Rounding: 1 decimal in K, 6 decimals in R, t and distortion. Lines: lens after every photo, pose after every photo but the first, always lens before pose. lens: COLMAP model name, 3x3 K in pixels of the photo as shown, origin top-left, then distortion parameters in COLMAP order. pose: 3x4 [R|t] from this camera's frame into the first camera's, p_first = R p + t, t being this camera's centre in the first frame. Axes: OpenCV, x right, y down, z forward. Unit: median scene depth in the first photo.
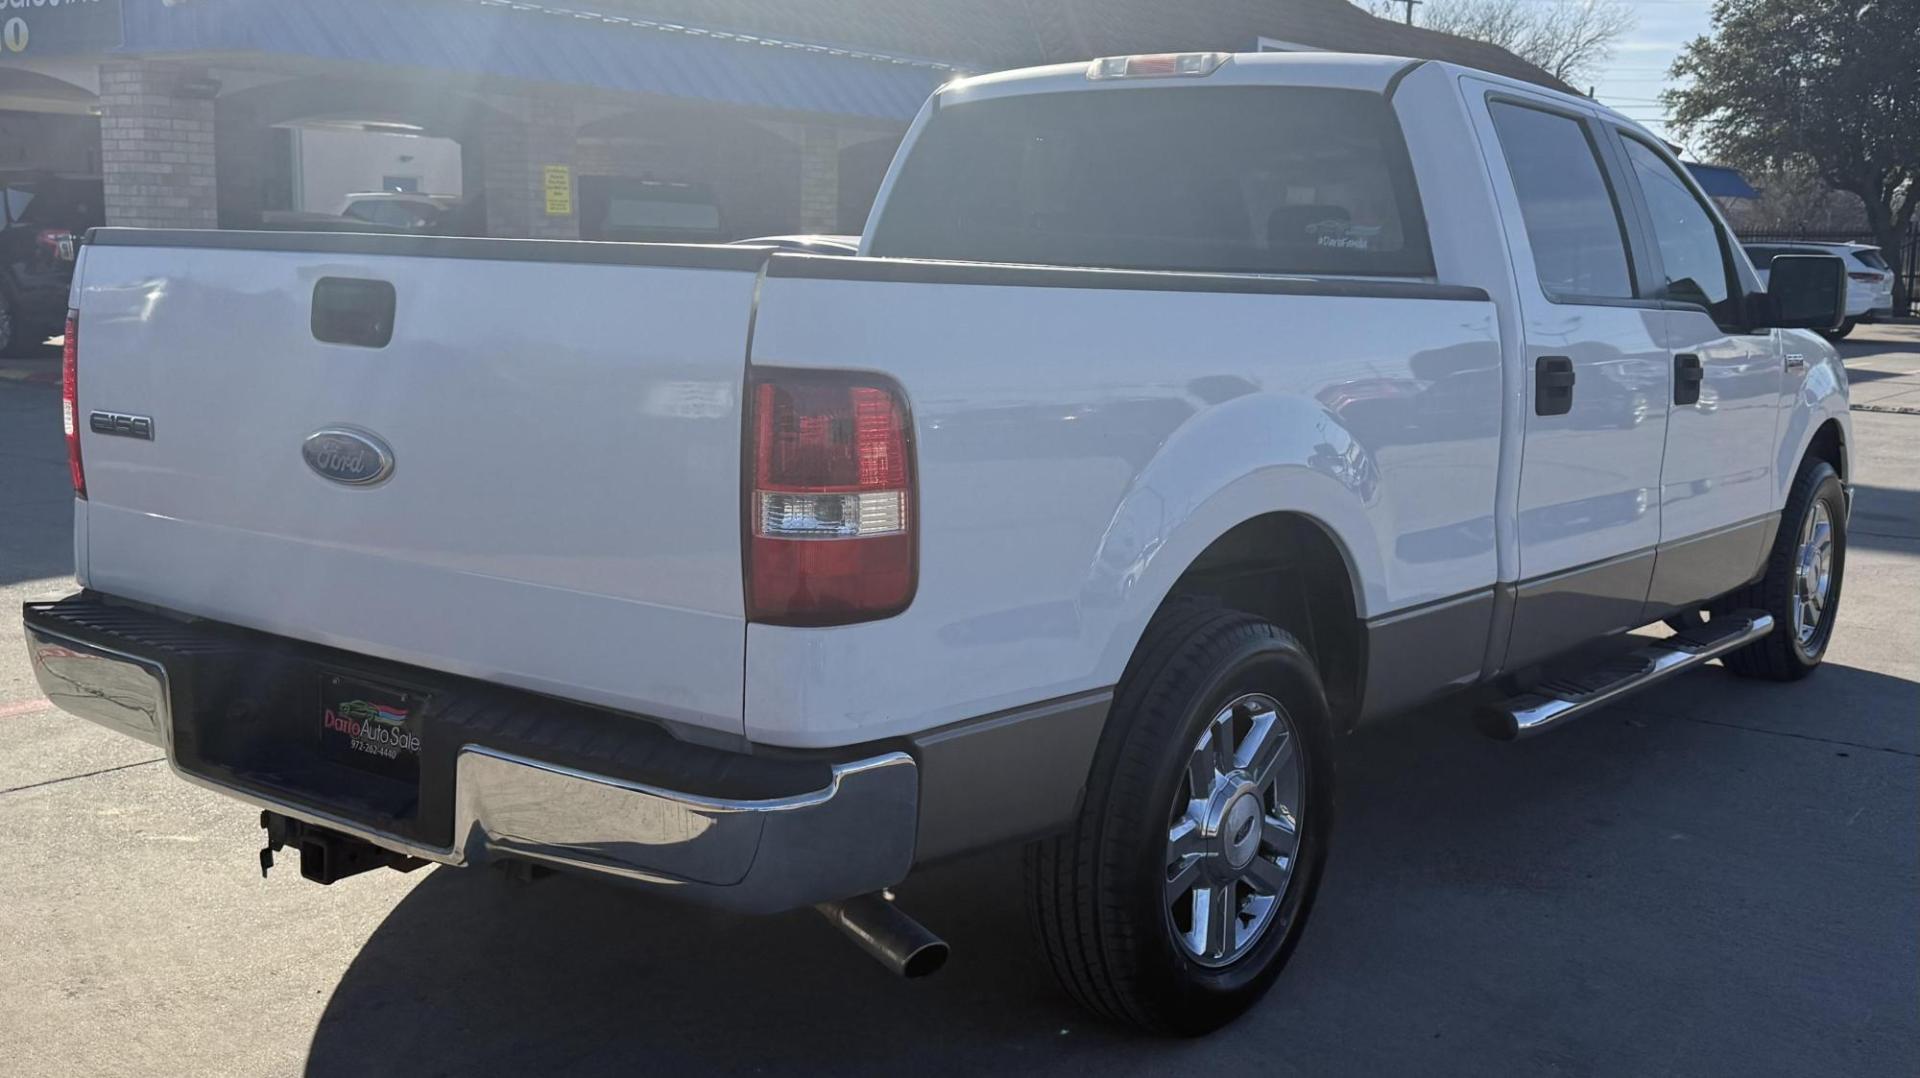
lens RADIAL K [[1948.8, 0, 1011.5], [0, 1948.8, 528.9], [0, 0, 1]] dist [0.047581, 0.000000]
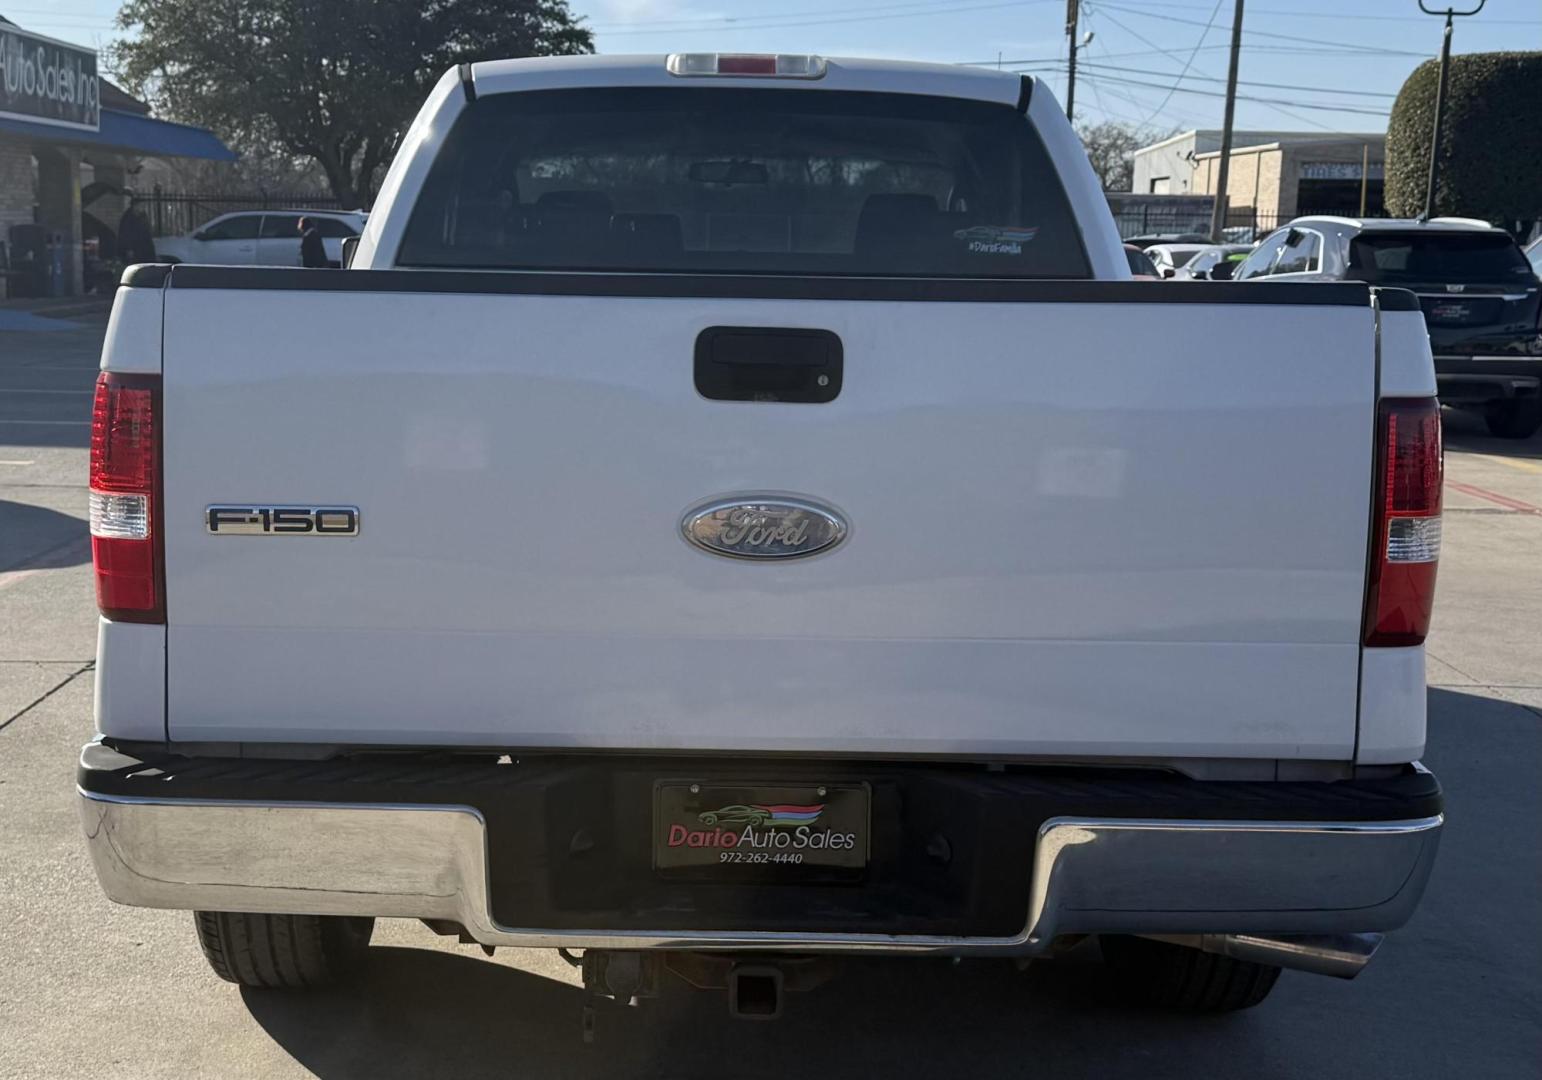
lens RADIAL K [[2127.3, 0, 700.7], [0, 2127.3, 539.5], [0, 0, 1]] dist [0.114188, 0.000000]
pose [[0.808550, -0.092573, 0.581100, -0.640605], [0.086062, 0.995532, 0.038846, -0.049866], [-0.582100, 0.018602, 0.812904, 0.168908]]
